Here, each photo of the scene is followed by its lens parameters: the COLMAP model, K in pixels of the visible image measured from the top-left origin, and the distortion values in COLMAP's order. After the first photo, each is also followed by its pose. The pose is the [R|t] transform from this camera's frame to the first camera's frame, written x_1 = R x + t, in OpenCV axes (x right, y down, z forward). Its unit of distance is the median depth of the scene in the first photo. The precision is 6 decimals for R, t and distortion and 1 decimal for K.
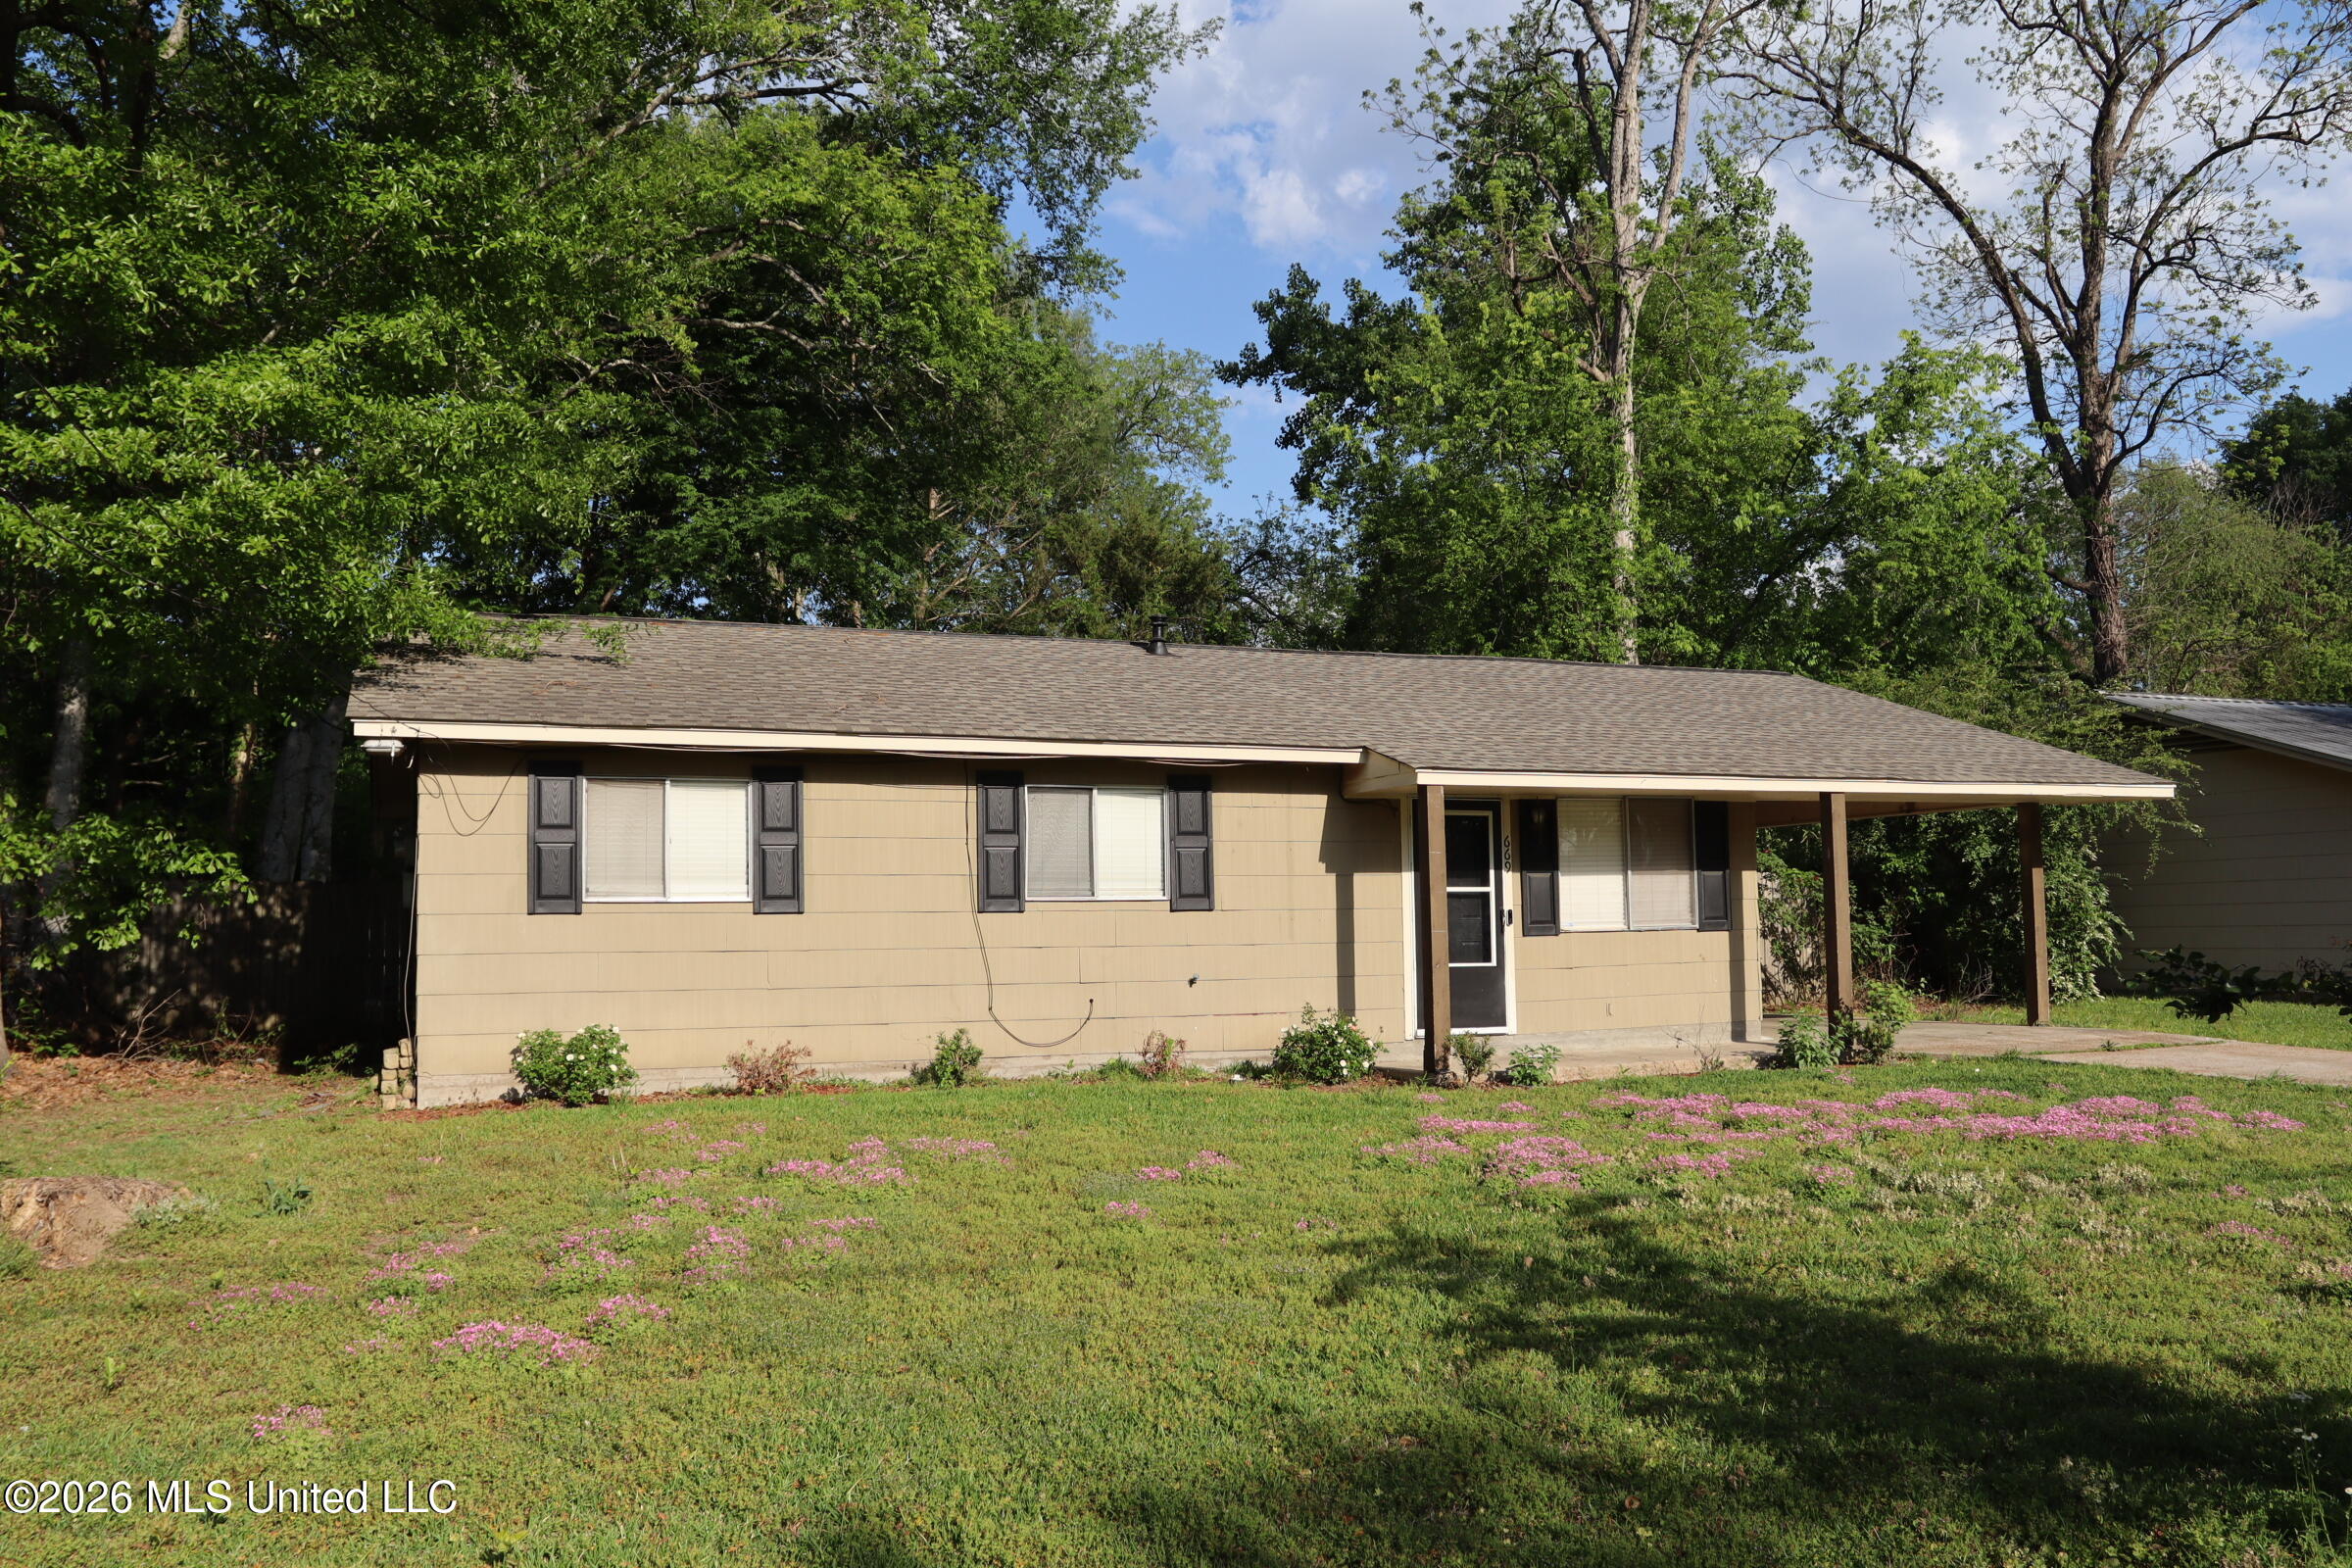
lens RADIAL K [[1809.1, 0, 1176.0], [0, 1809.1, 784.0], [0, 0, 1]] dist [-0.078245, -0.000177]
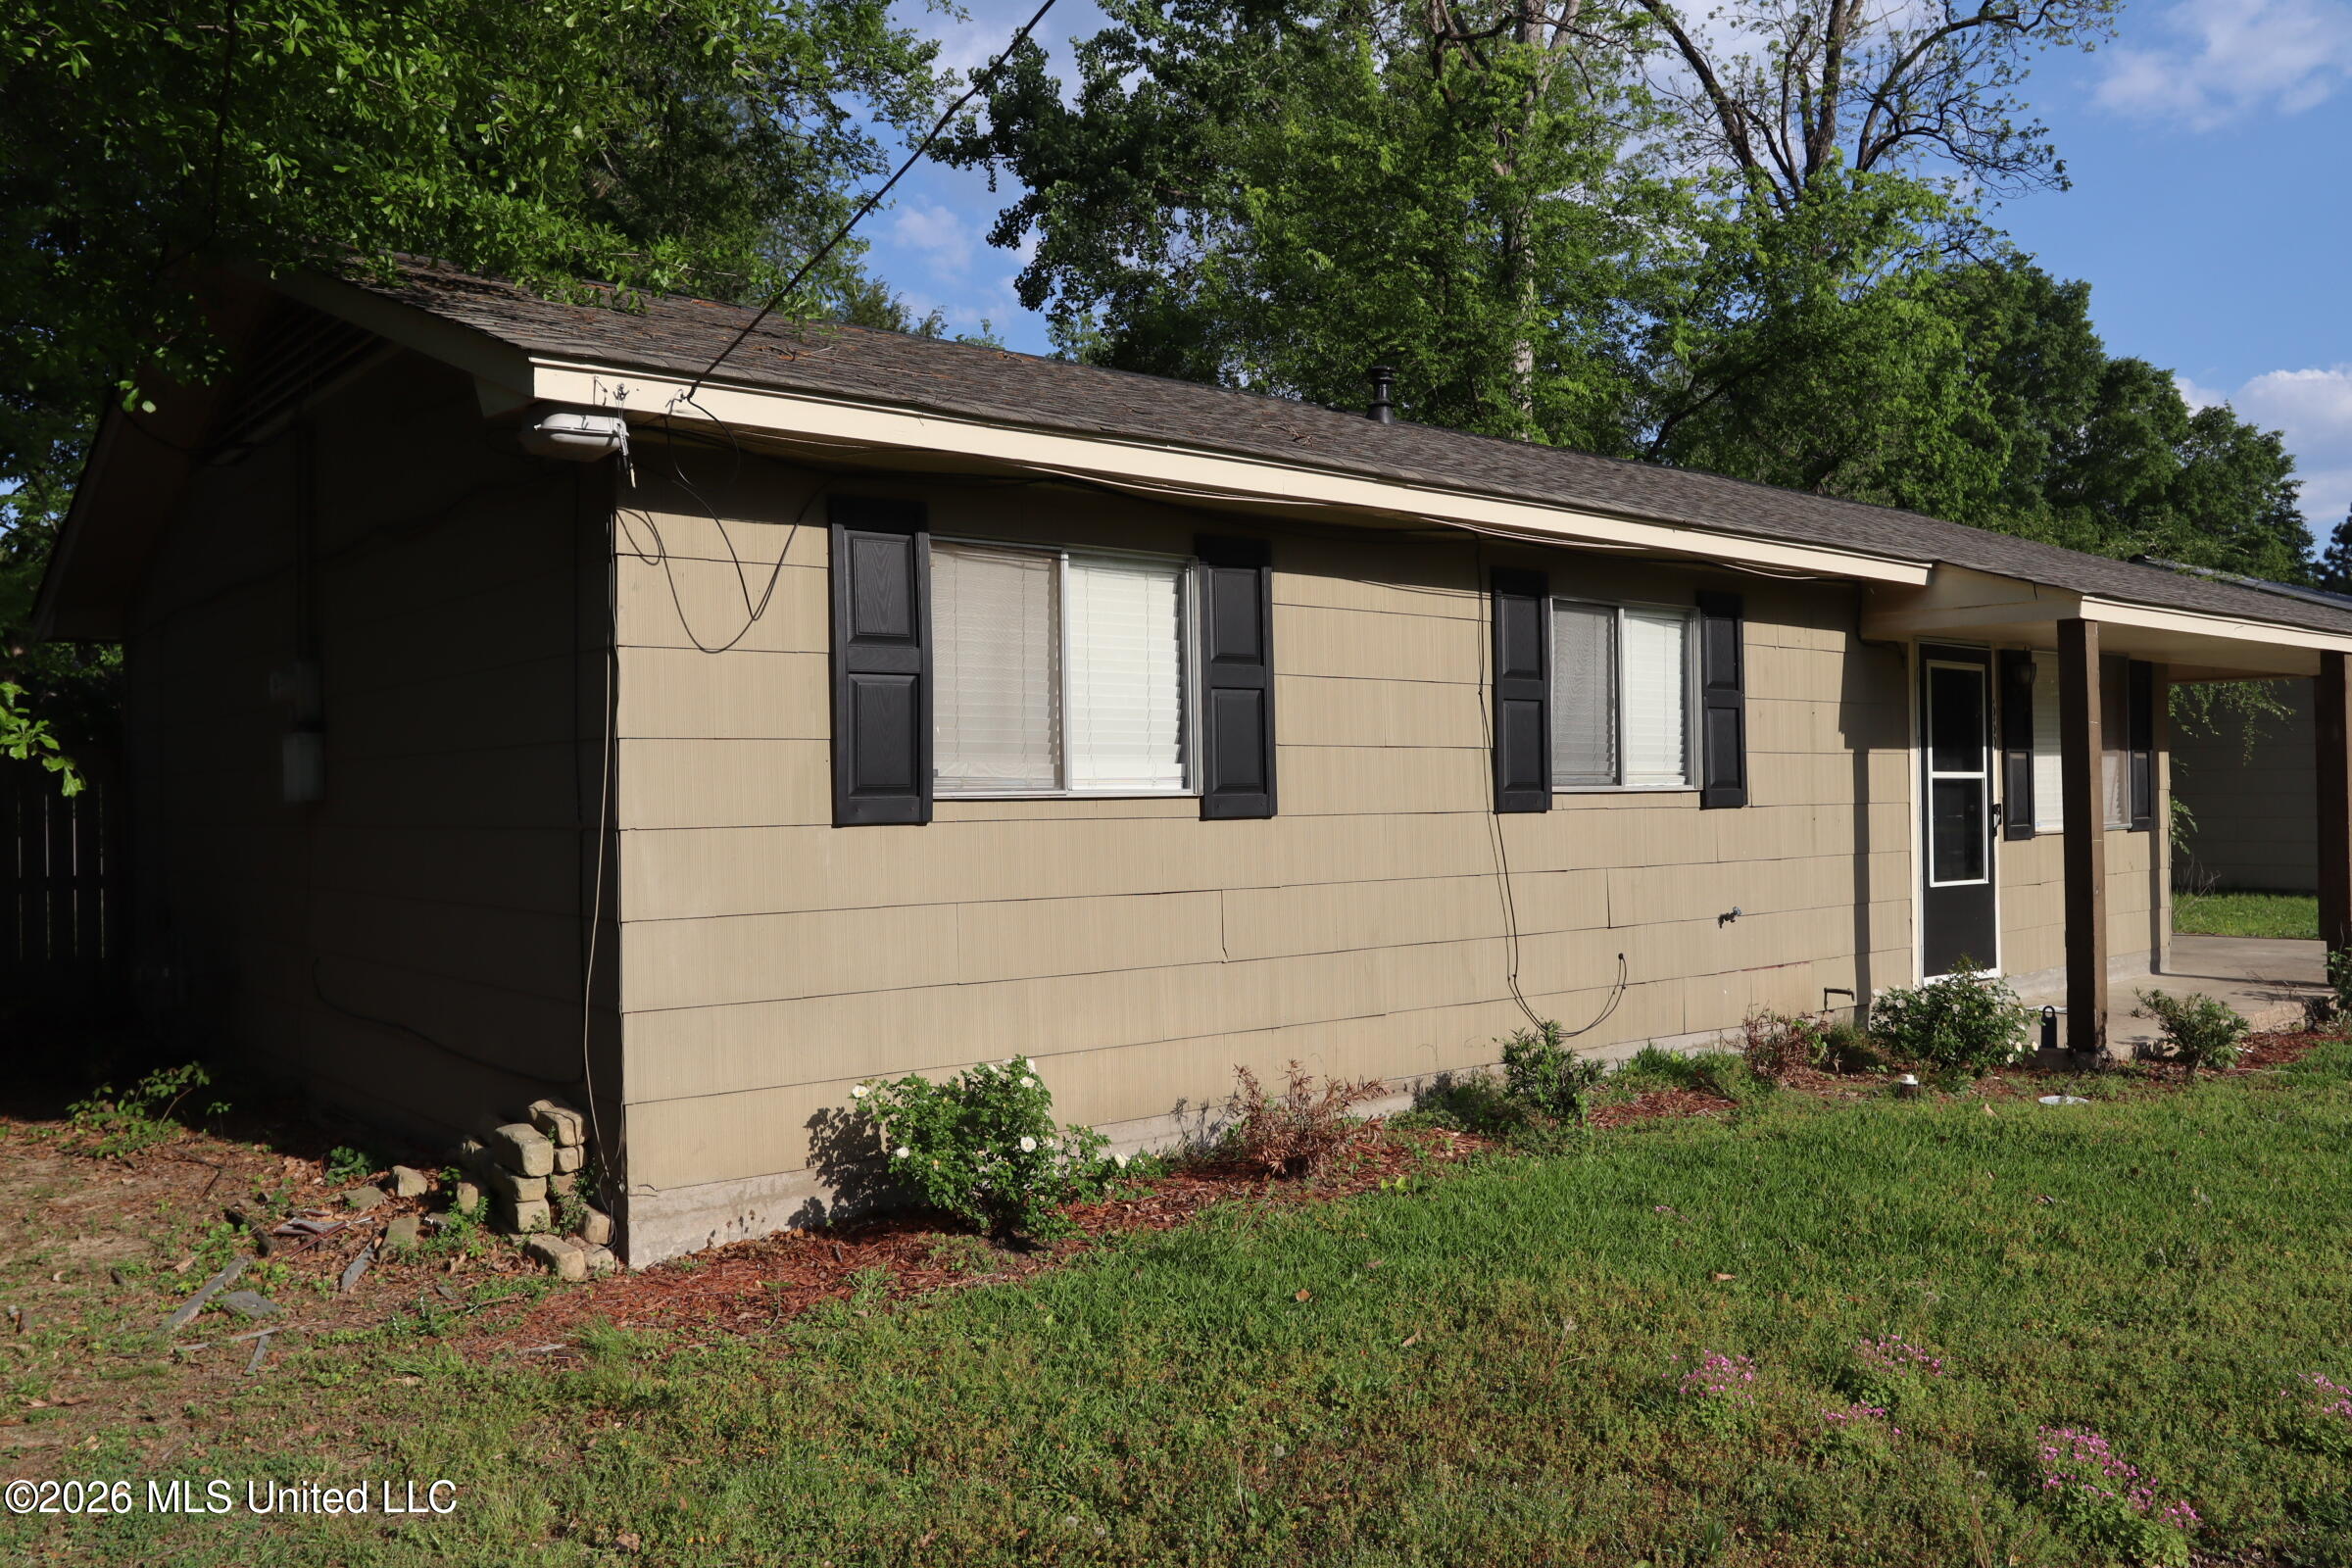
lens RADIAL K [[1809.1, 0, 1176.0], [0, 1809.1, 784.0], [0, 0, 1]] dist [-0.078245, -0.000177]
pose [[0.955813, 0.005824, 0.293919, -0.345483], [-0.027948, 0.997075, 0.071130, 0.021762], [-0.292645, -0.076201, 0.953180, 0.440188]]
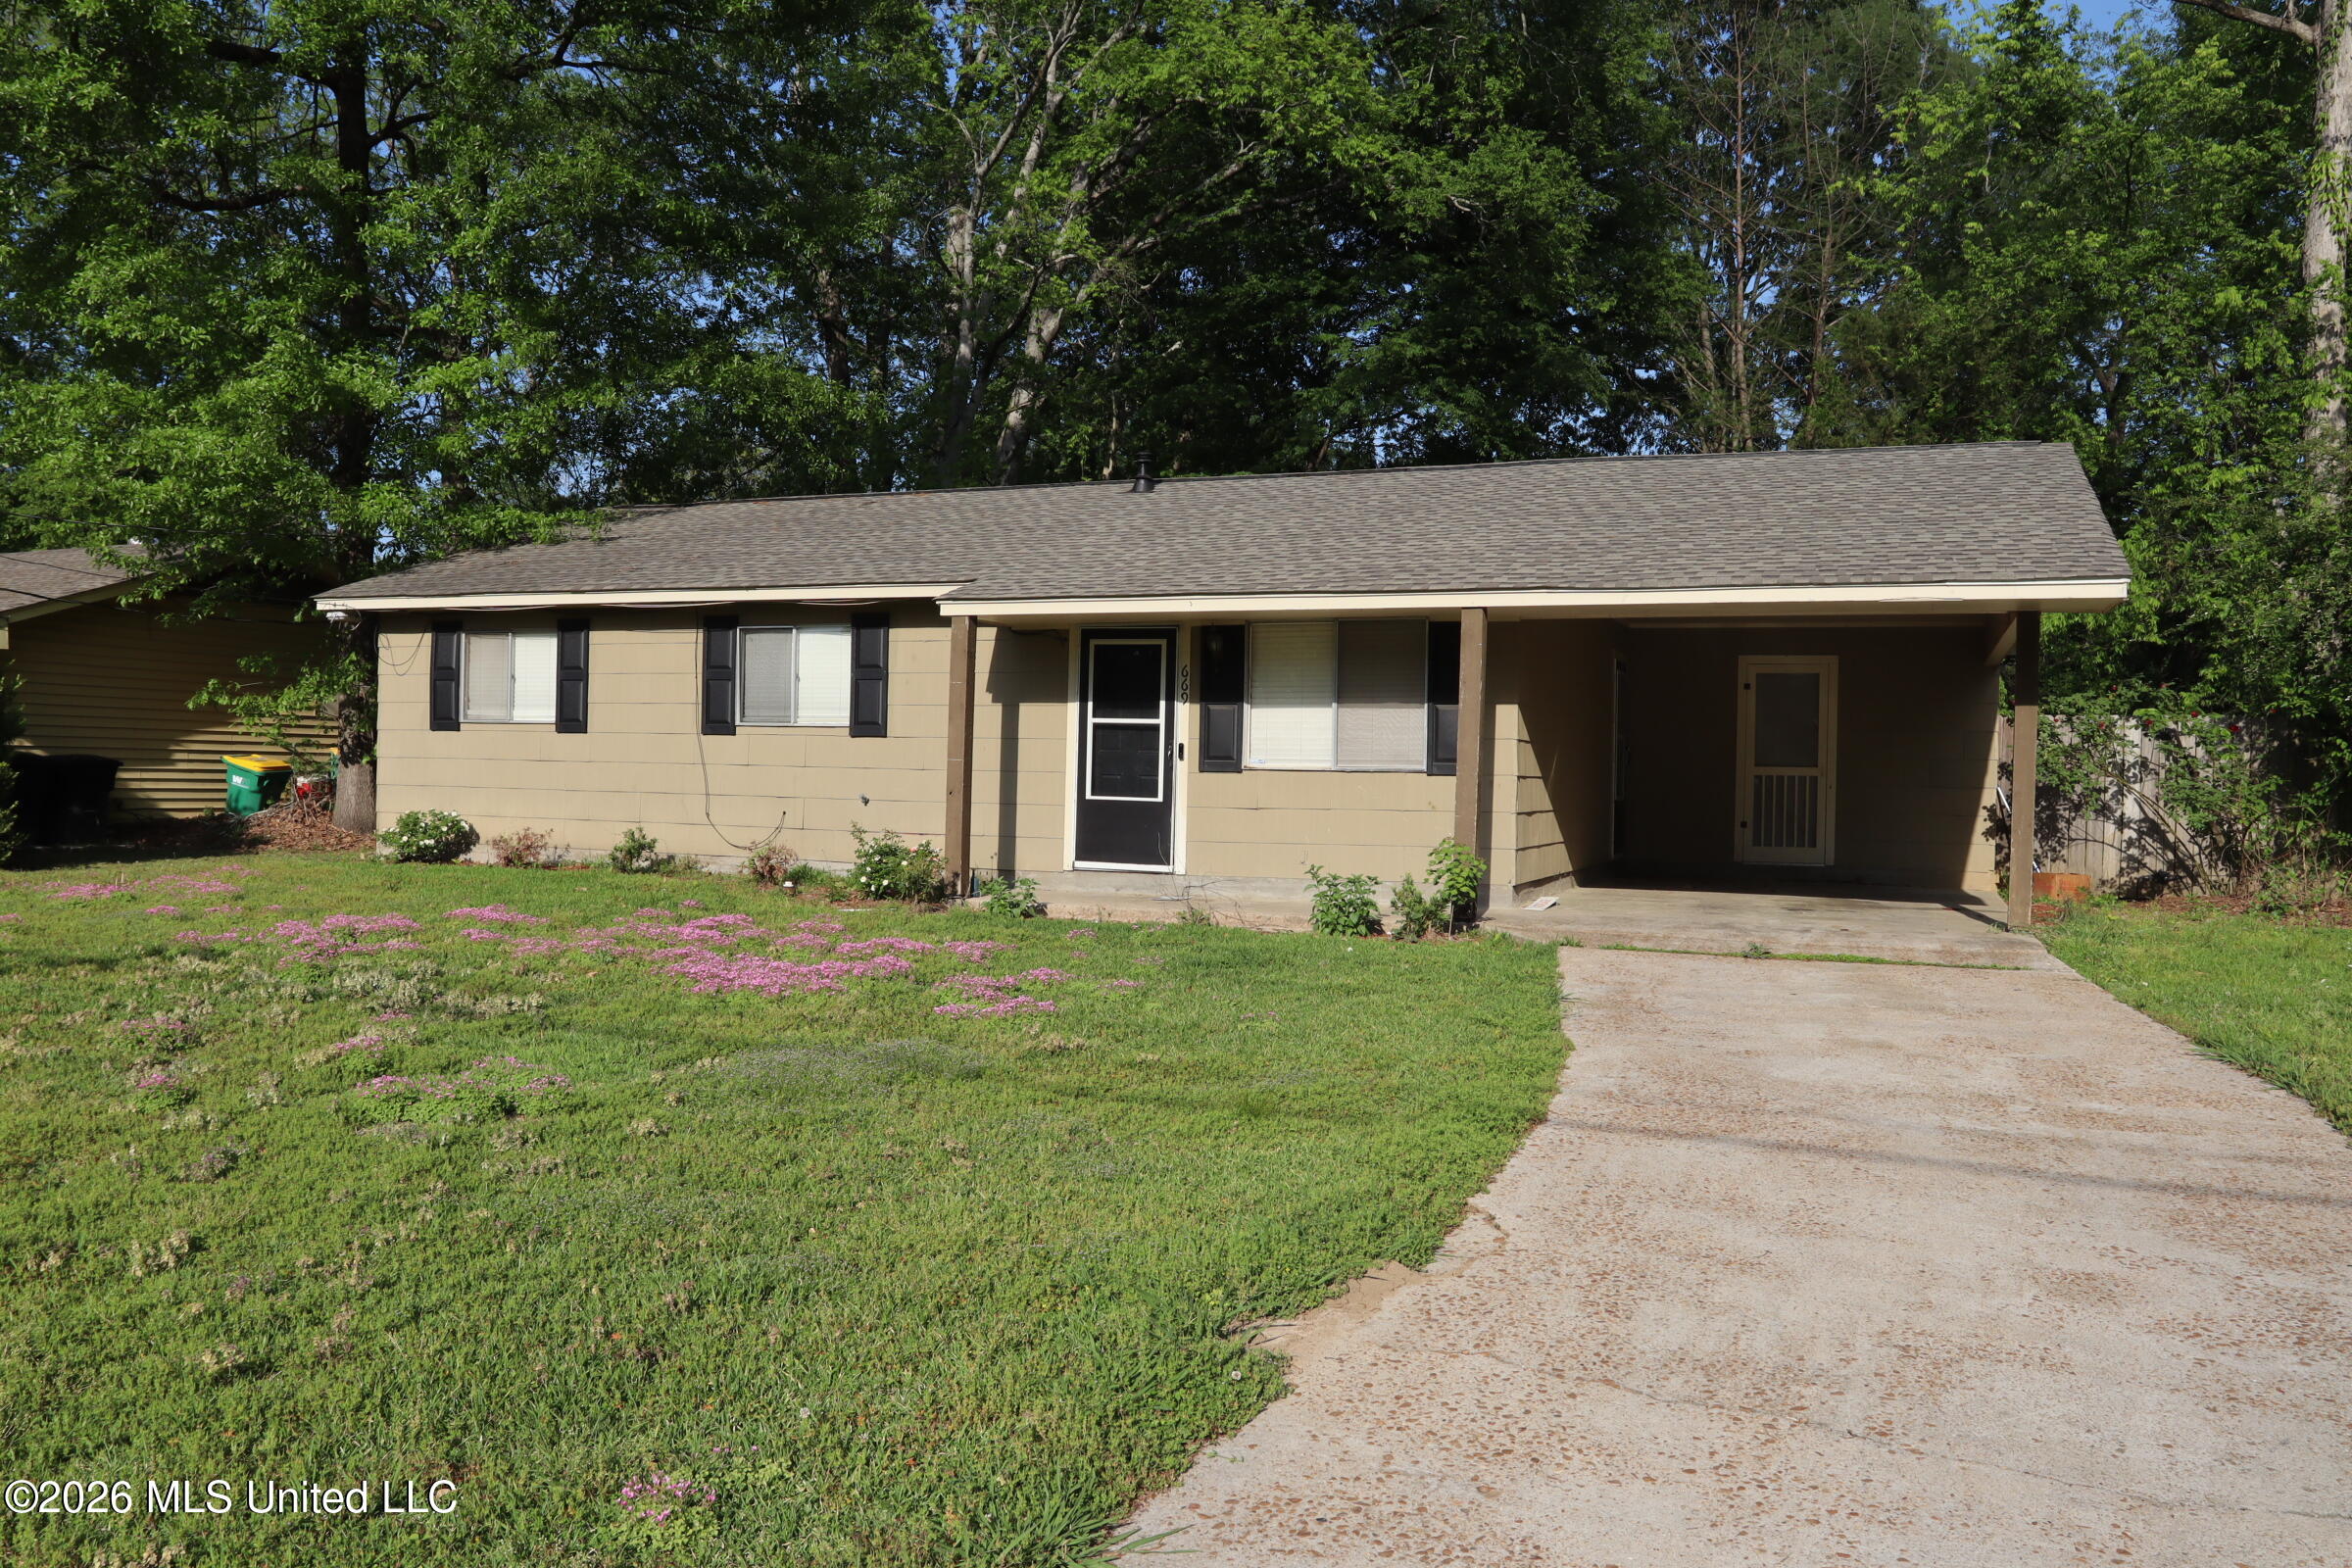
lens RADIAL K [[1809.1, 0, 1176.0], [0, 1809.1, 784.0], [0, 0, 1]] dist [-0.078245, -0.000177]
pose [[0.715209, 0.034026, -0.698082, 0.879260], [0.026545, 0.996771, 0.075781, 0.019694], [0.698407, -0.072730, 0.711996, 0.331309]]
